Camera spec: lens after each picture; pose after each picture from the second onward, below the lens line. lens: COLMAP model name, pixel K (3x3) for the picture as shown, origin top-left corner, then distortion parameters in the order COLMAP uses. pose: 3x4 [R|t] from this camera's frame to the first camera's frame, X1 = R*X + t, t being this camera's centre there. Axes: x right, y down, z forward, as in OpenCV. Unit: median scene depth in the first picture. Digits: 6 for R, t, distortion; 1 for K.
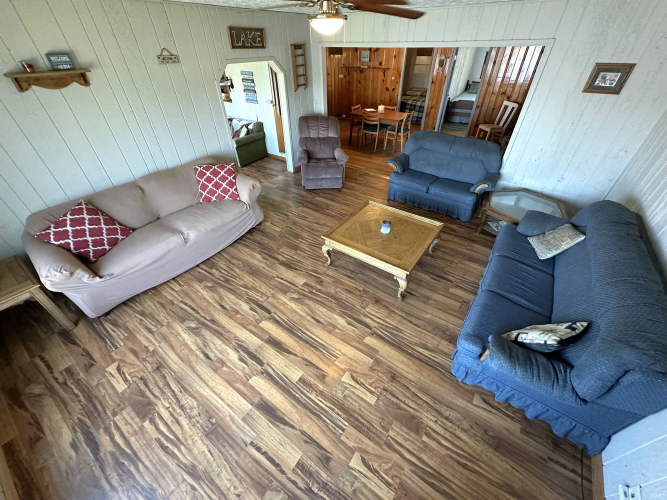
lens RADIAL K [[266.0, 0, 333.2], [0, 266.0, 250.3], [0, 0, 1]] dist [-0.003380, 0.000715]
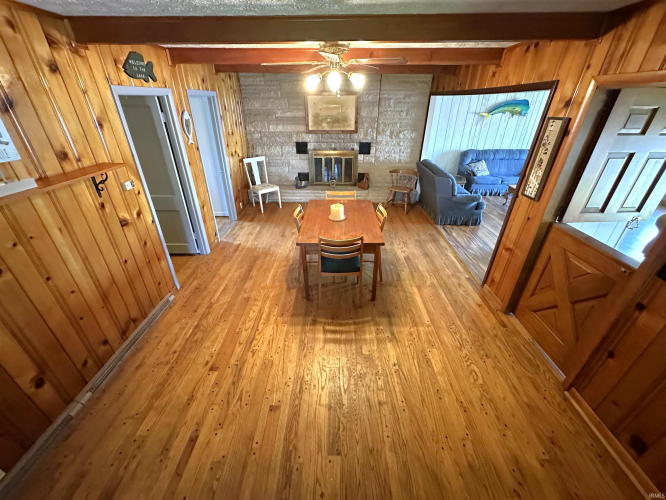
lens RADIAL K [[266.0, 0, 332.7], [0, 266.0, 250.4], [0, 0, 1]] dist [-0.001865, -0.000653]
pose [[-0.564624, -0.399416, 0.722265, -0.464047], [0.507566, 0.522026, 0.685467, -1.993350], [-0.650828, 0.753628, -0.092019, 2.647669]]
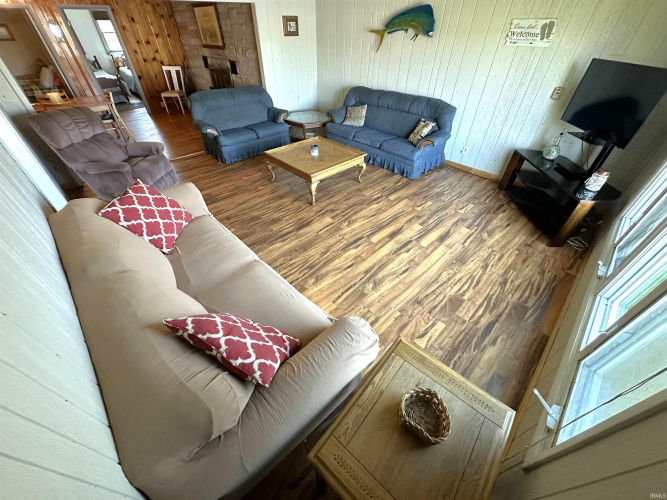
lens RADIAL K [[266.0, 0, 335.0], [0, 266.0, 249.8], [0, 0, 1]] dist [-0.003380, 0.000715]
pose [[0.173796, -0.632863, 0.754506, -1.134207], [0.600853, 0.675175, 0.427918, -0.278348], [-0.780237, 0.378977, 0.497600, 0.546404]]
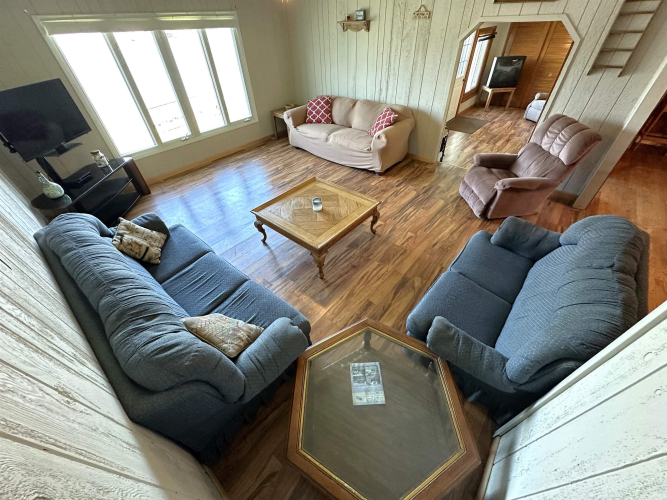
lens RADIAL K [[266.0, 0, 333.8], [0, 266.0, 249.6], [0, 0, 1]] dist [-0.003380, 0.000715]
pose [[-0.085406, 0.667911, -0.739324, 1.141480], [-0.588305, 0.565066, 0.578445, -0.663555], [0.804116, 0.484351, 0.344676, 0.892017]]
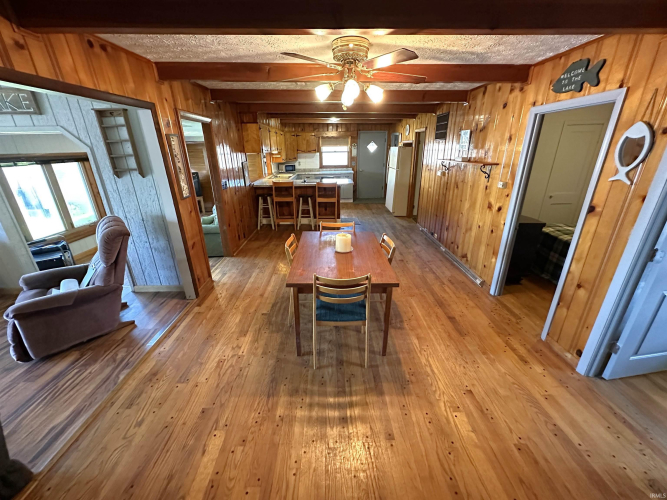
lens RADIAL K [[266.0, 0, 333.2], [0, 266.0, 250.9], [0, 0, 1]] dist [-0.003380, 0.000715]
pose [[0.591402, 0.294350, -0.750734, 1.166351], [-0.493468, 0.868425, -0.048243, -1.178929], [0.637756, 0.398994, 0.658841, 1.734528]]
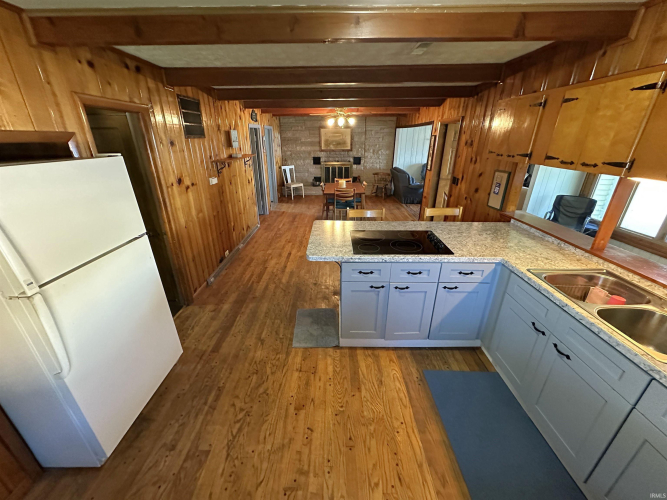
lens RADIAL K [[266.0, 0, 333.1], [0, 266.0, 249.3], [0, 0, 1]] dist [-0.003380, 0.000715]
pose [[-0.575587, -0.313140, 0.755409, -1.425272], [0.506584, 0.588624, 0.629996, -2.422395], [-0.641929, 0.745296, -0.180173, 3.282279]]
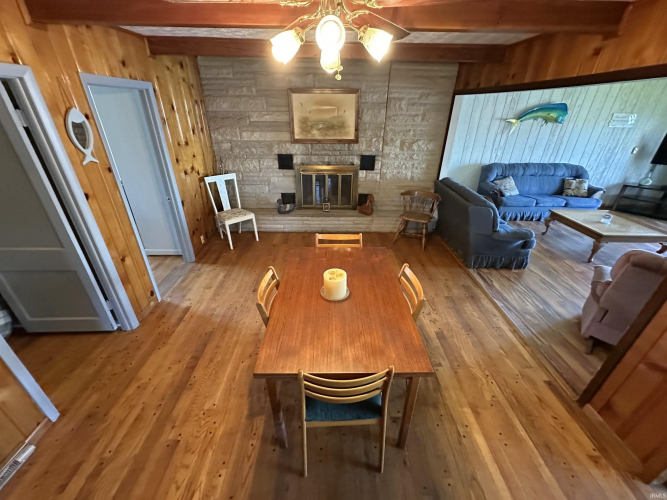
lens RADIAL K [[266.0, 0, 332.8], [0, 266.0, 250.5], [0, 0, 1]] dist [-0.003380, 0.000715]
pose [[-0.585438, -0.381830, 0.715170, -0.008088], [0.492232, 0.533527, 0.687791, -1.779886], [-0.644181, 0.754689, -0.124398, 2.424089]]
